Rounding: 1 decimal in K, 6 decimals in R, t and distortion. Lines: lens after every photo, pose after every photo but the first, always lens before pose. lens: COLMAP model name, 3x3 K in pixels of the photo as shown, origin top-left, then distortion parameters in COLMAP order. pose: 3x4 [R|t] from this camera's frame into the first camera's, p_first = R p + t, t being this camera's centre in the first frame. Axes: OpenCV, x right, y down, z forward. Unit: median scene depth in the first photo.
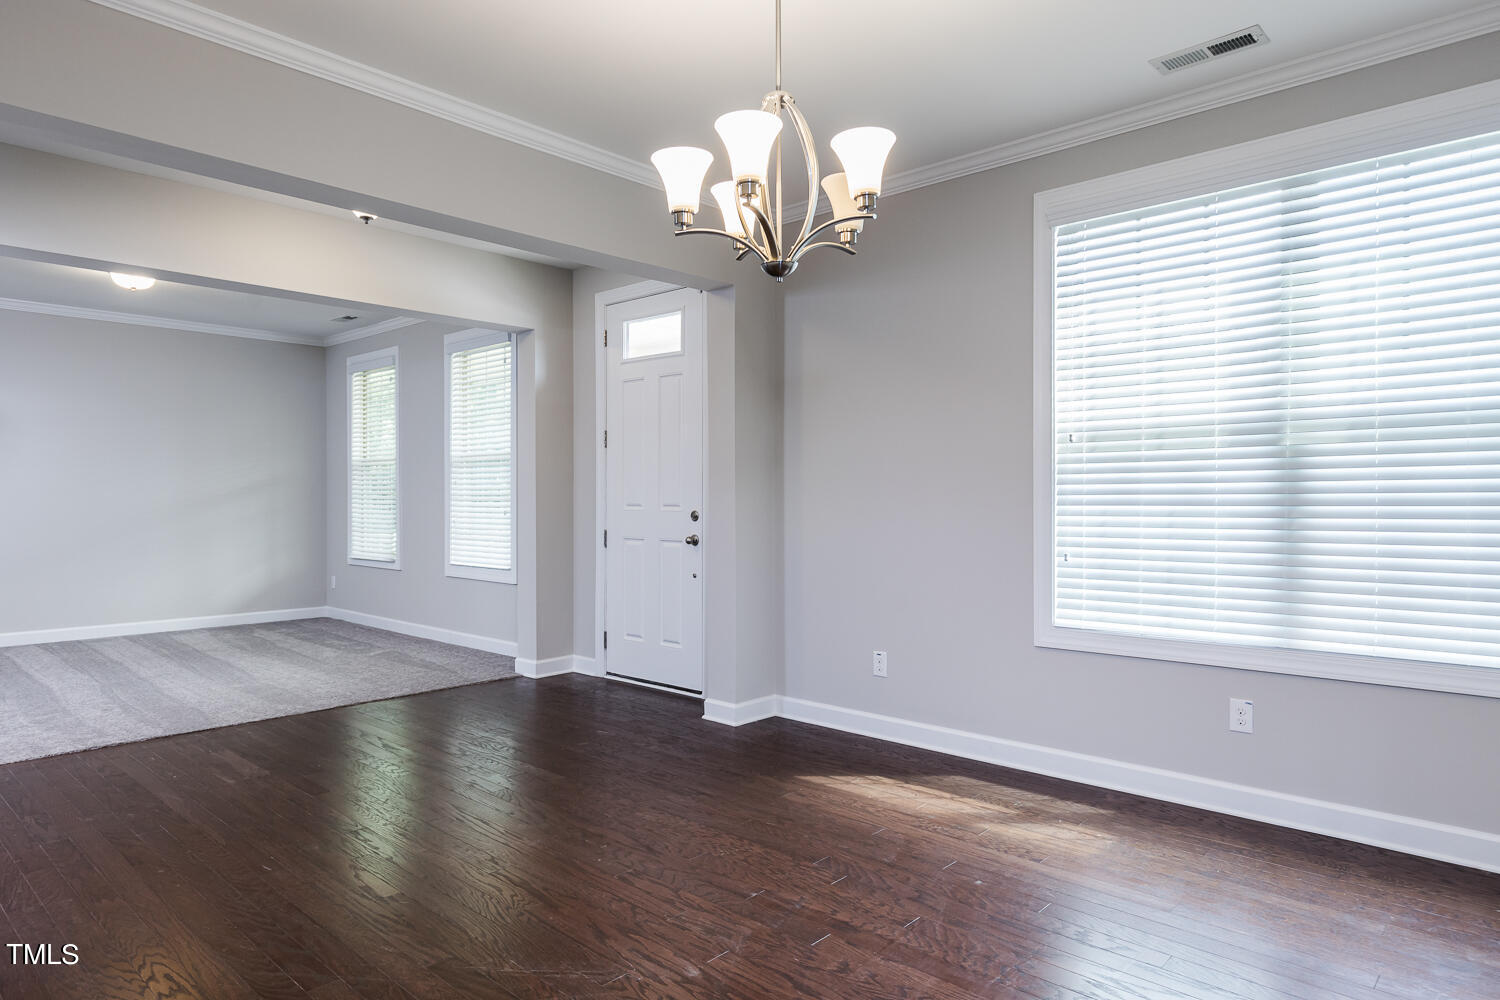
lens RADIAL K [[933.4, 0, 750.9], [0, 933.4, 503.9], [0, 0, 1]] dist [-0.010816, -0.004161]
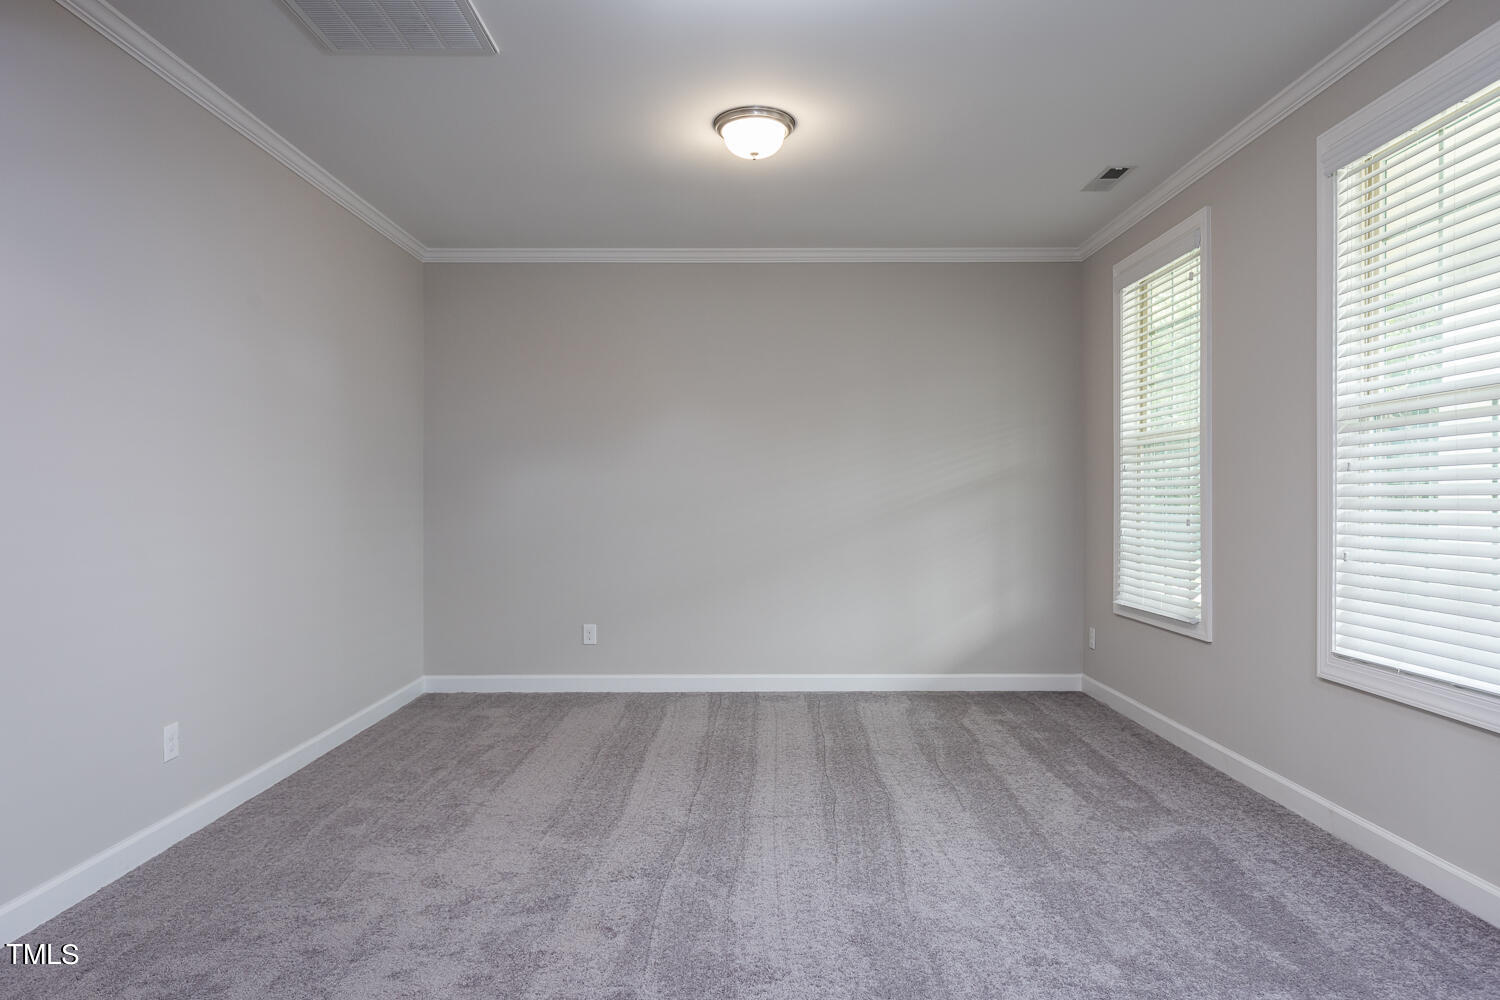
lens RADIAL K [[933.4, 0, 752.6], [0, 933.4, 503.6], [0, 0, 1]] dist [-0.010816, -0.004161]
pose [[0.697258, 0.001936, -0.716818, -0.179397], [-0.006033, 0.999977, -0.003167, -0.002204], [0.716795, 0.006533, 0.697253, 0.449104]]
